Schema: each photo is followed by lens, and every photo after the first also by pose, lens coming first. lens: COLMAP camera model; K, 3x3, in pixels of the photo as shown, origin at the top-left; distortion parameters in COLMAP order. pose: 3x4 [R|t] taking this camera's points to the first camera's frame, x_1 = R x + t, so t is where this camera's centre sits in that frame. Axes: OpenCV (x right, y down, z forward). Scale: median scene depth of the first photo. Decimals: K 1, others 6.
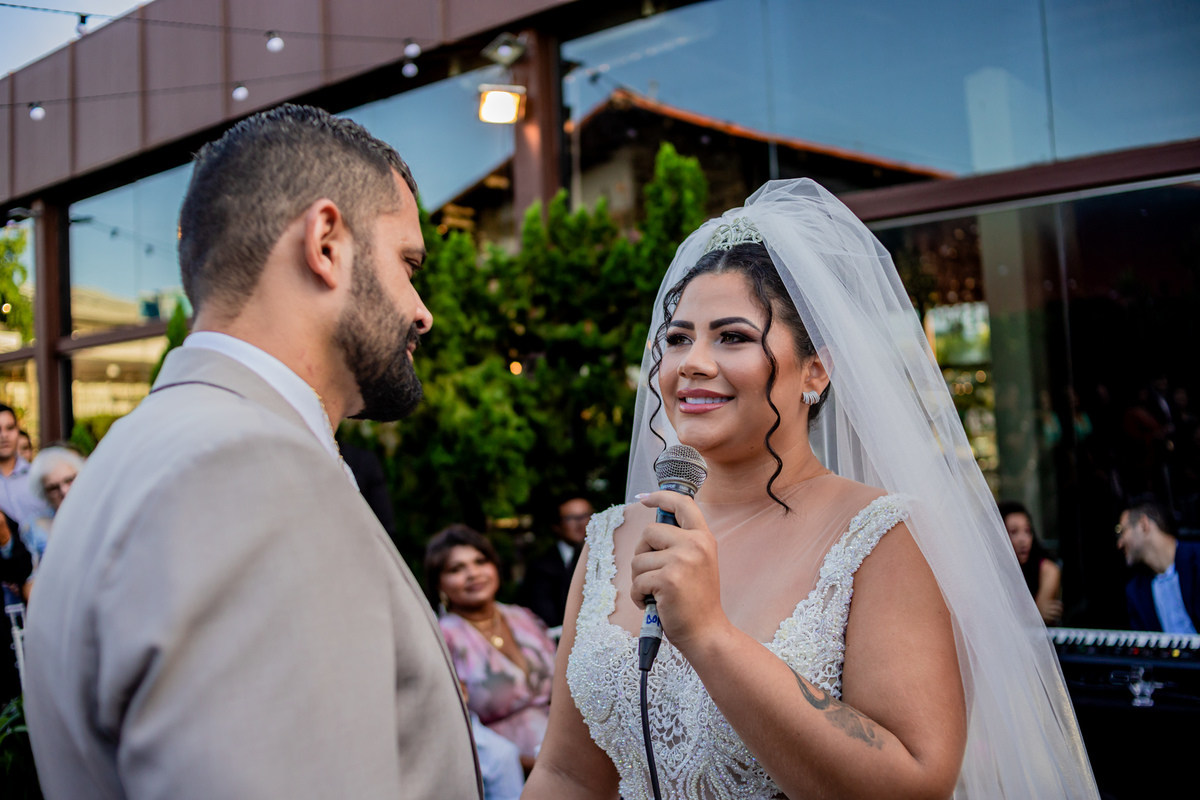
lens RADIAL K [[1196.4, 0, 600.0], [0, 1196.4, 400.0], [0, 0, 1]] dist [-0.102452, 0.020612]
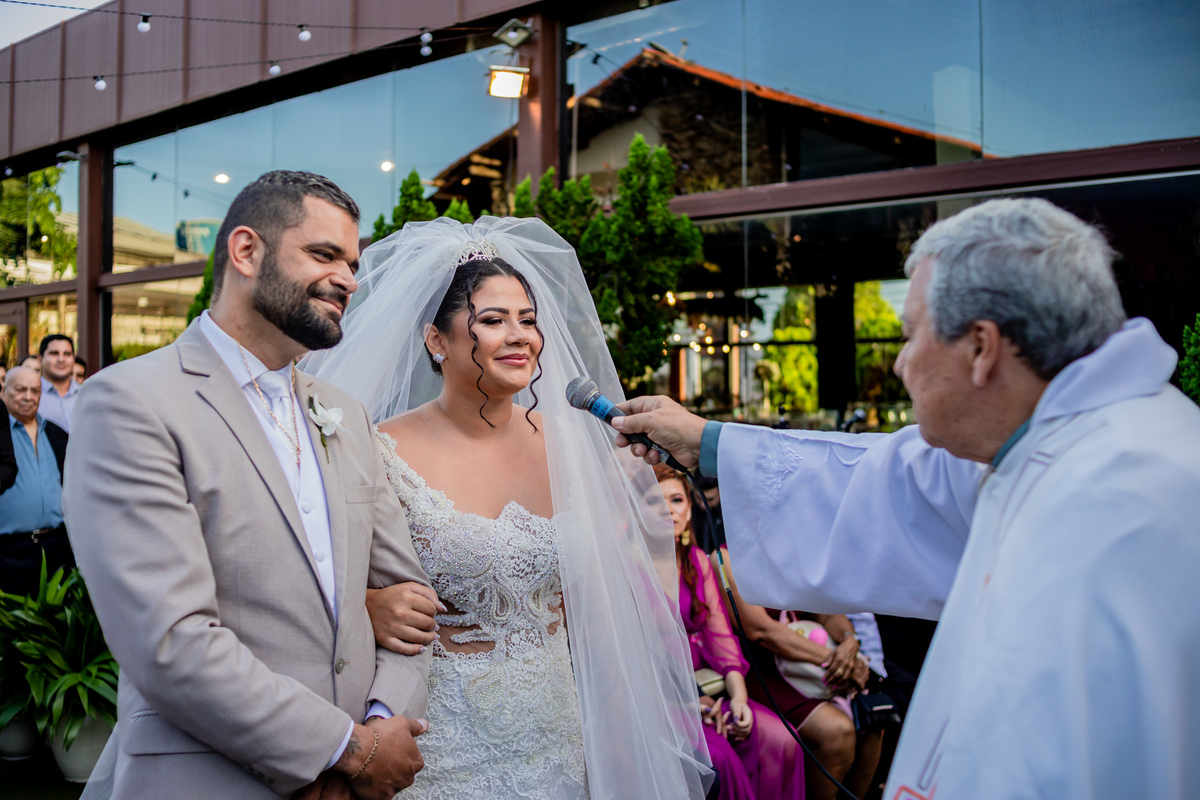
lens RADIAL K [[1196.4, 0, 600.0], [0, 1196.4, 400.0], [0, 0, 1]] dist [-0.102452, 0.020612]
pose [[0.998715, 0.046769, -0.019496, 0.037671], [-0.045954, 0.998130, 0.040302, -0.001513], [0.021344, -0.039354, 0.998997, -0.115038]]
